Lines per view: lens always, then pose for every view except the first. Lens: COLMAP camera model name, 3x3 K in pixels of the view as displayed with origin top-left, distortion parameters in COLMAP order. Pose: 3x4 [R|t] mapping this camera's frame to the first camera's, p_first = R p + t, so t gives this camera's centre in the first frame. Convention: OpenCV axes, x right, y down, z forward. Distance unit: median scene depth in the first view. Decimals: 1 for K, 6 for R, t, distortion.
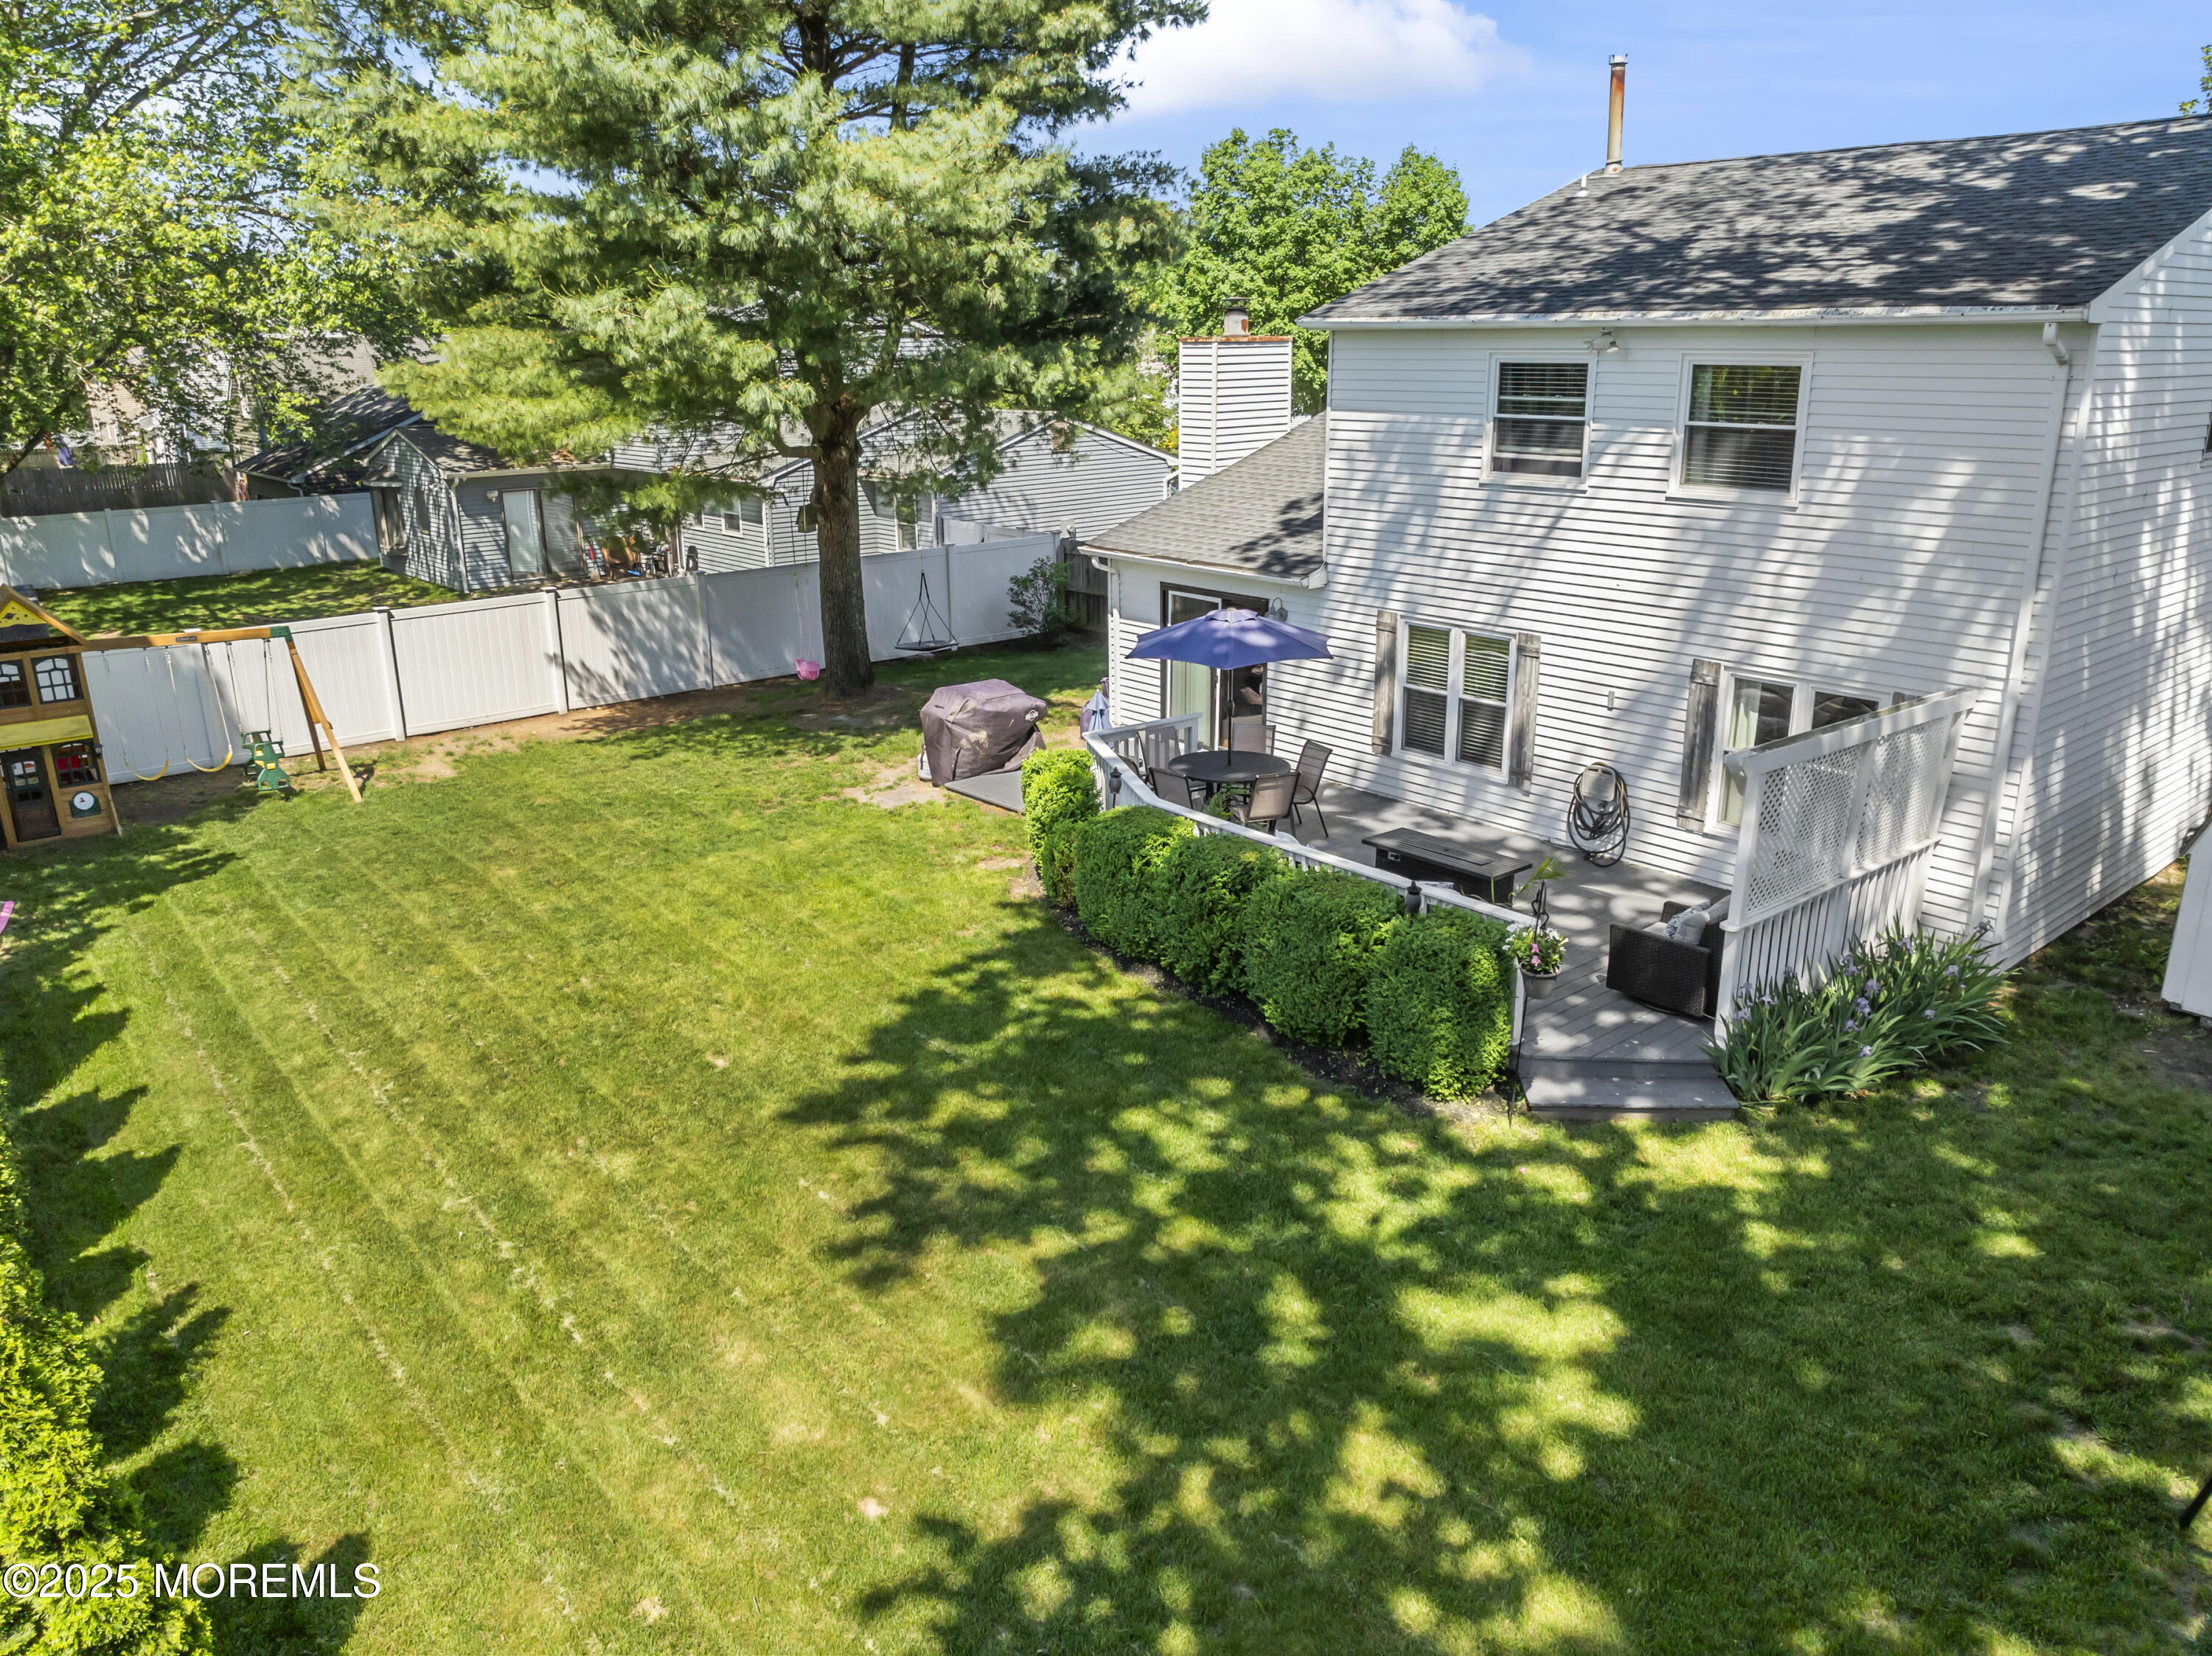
lens RADIAL K [[1605.0, 0, 1106.0], [0, 1605.0, 828.0], [0, 0, 1]] dist [0.001100, 0.004641]
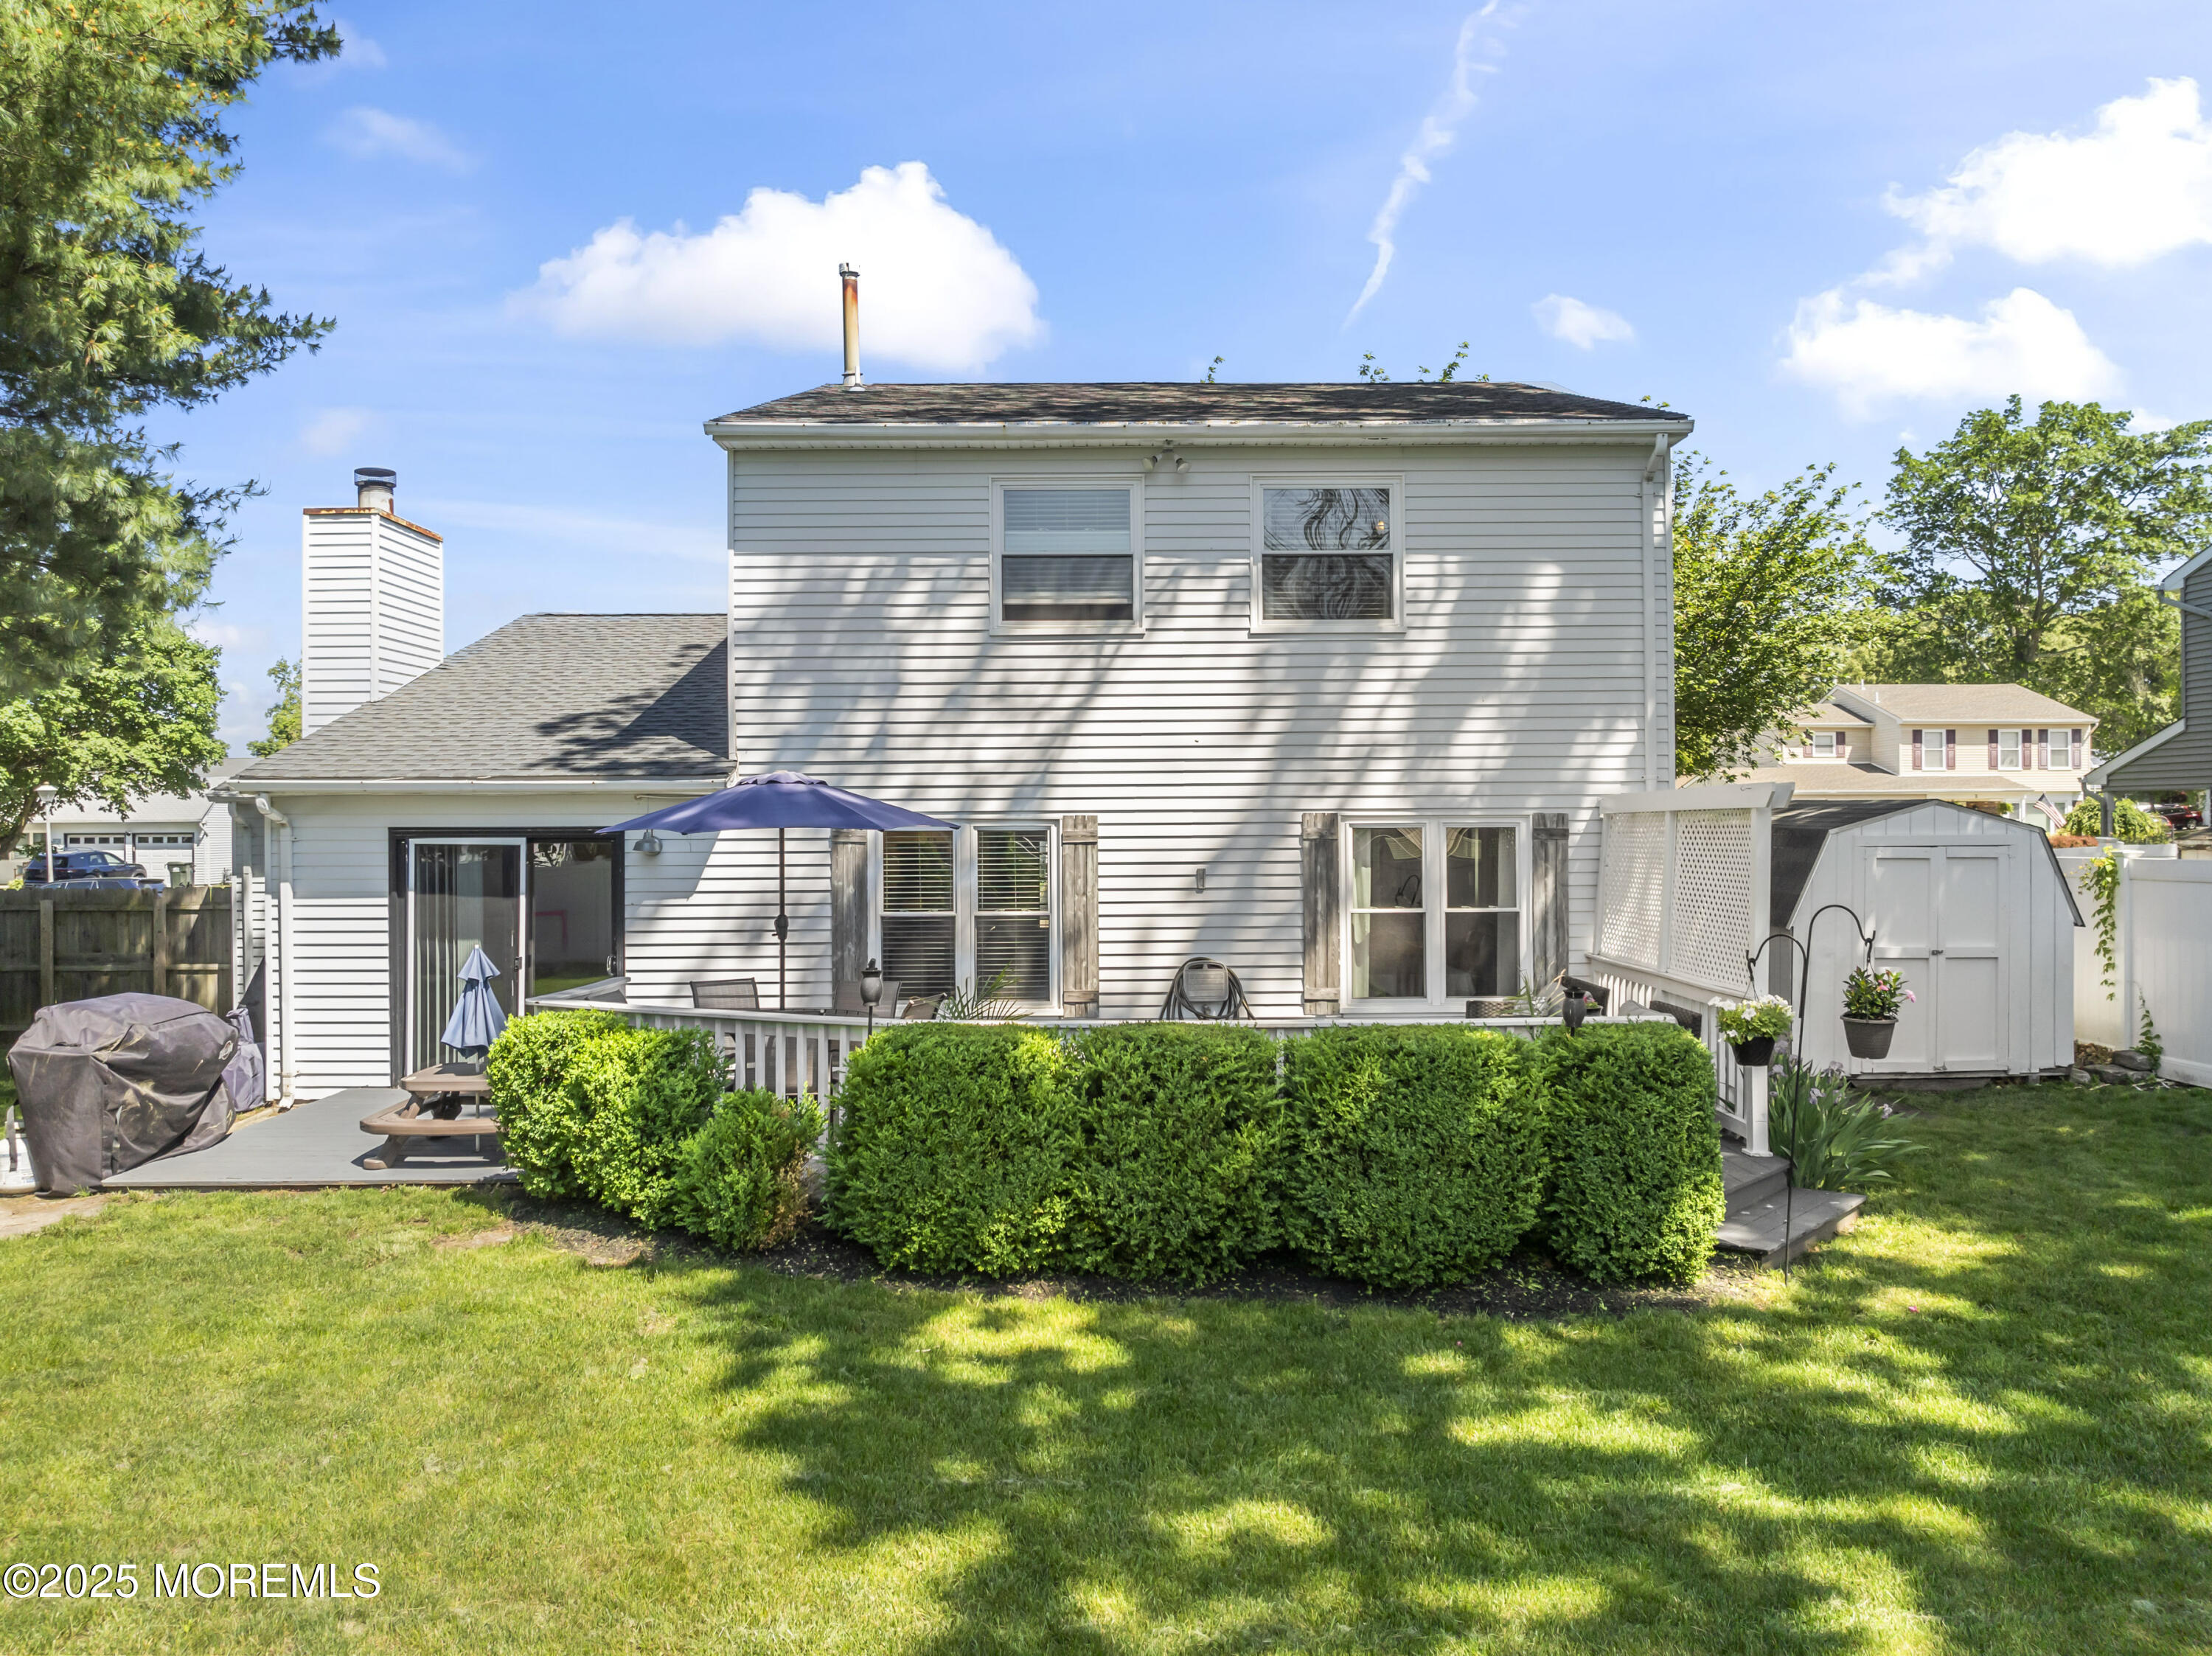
lens RADIAL K [[1605.0, 0, 1106.0], [0, 1605.0, 828.0], [0, 0, 1]] dist [0.001100, 0.004641]
pose [[0.610556, 0.017026, 0.791790, -0.399108], [0.240440, 0.948596, -0.205803, 0.057548], [-0.754593, 0.316032, 0.575077, 0.599283]]
